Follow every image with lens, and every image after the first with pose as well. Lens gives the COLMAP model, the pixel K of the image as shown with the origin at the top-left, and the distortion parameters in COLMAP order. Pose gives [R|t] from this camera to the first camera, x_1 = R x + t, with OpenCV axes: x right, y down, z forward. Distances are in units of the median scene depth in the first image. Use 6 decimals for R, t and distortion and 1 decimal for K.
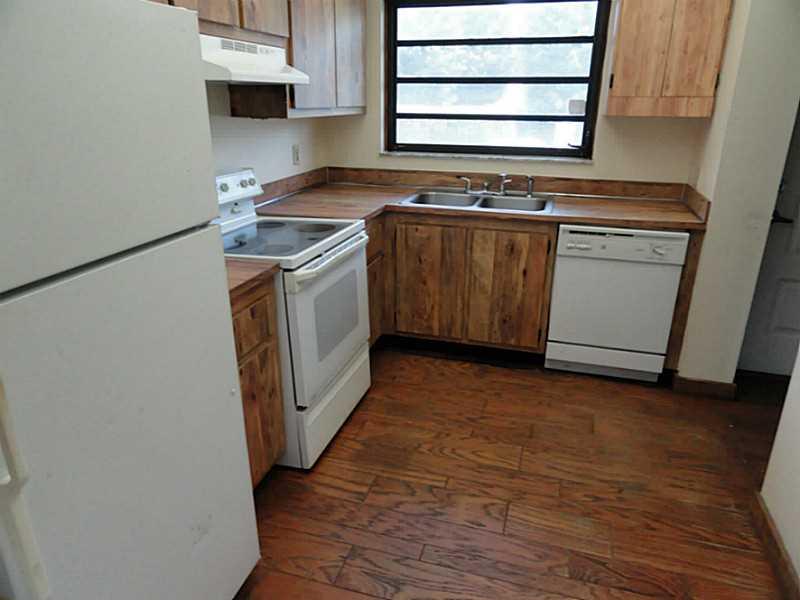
lens RADIAL K [[560.9, 0, 400.1], [0, 560.9, 296.6], [0, 0, 1]] dist [0.005166, 0.000224]
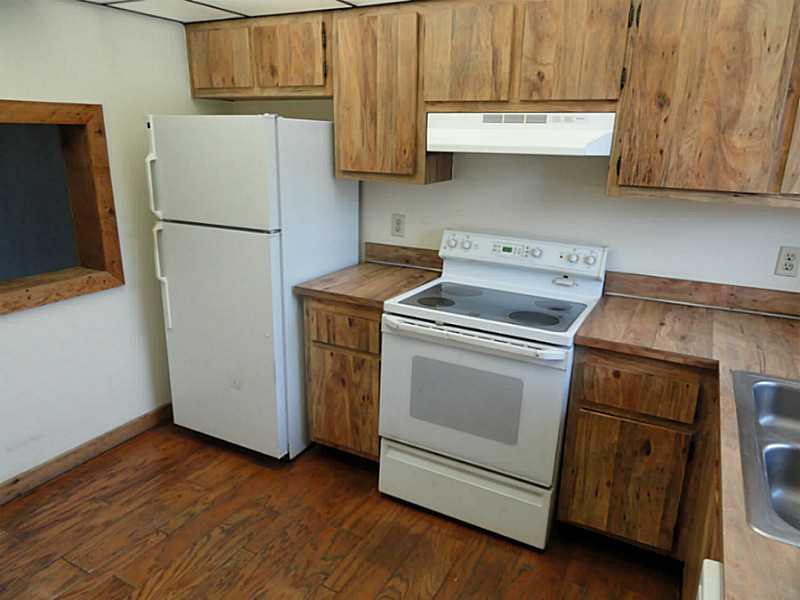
lens RADIAL K [[560.9, 0, 400.1], [0, 560.9, 296.6], [0, 0, 1]] dist [0.005166, 0.000224]
pose [[-0.202535, 0.263310, -0.943211, 0.578715], [-0.346685, 0.881516, 0.320530, -0.299203], [0.915854, 0.391916, -0.087252, 0.739499]]
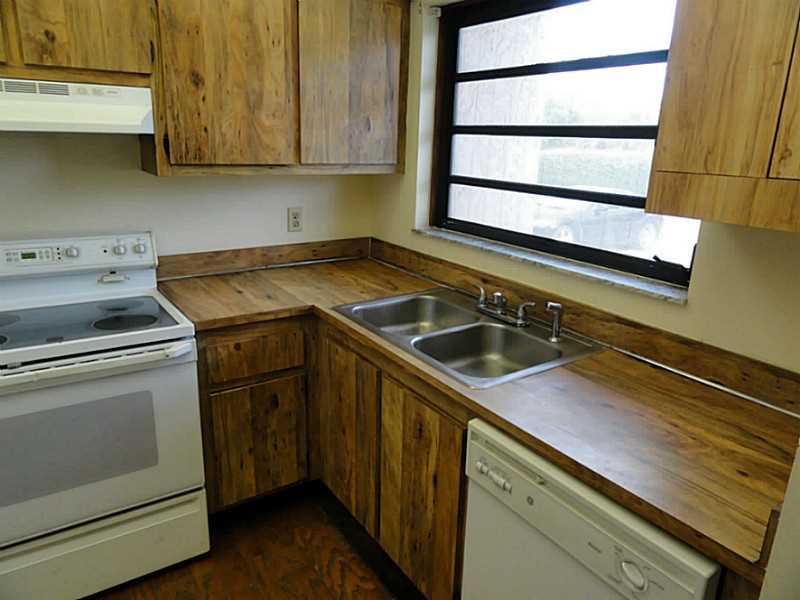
lens RADIAL K [[560.9, 0, 400.1], [0, 560.9, 296.6], [0, 0, 1]] dist [0.005166, 0.000224]
pose [[0.768346, 0.190185, -0.611125, 0.486213], [-0.235231, 0.971916, 0.006718, -0.207377], [0.595240, 0.138594, 0.791505, 0.525735]]
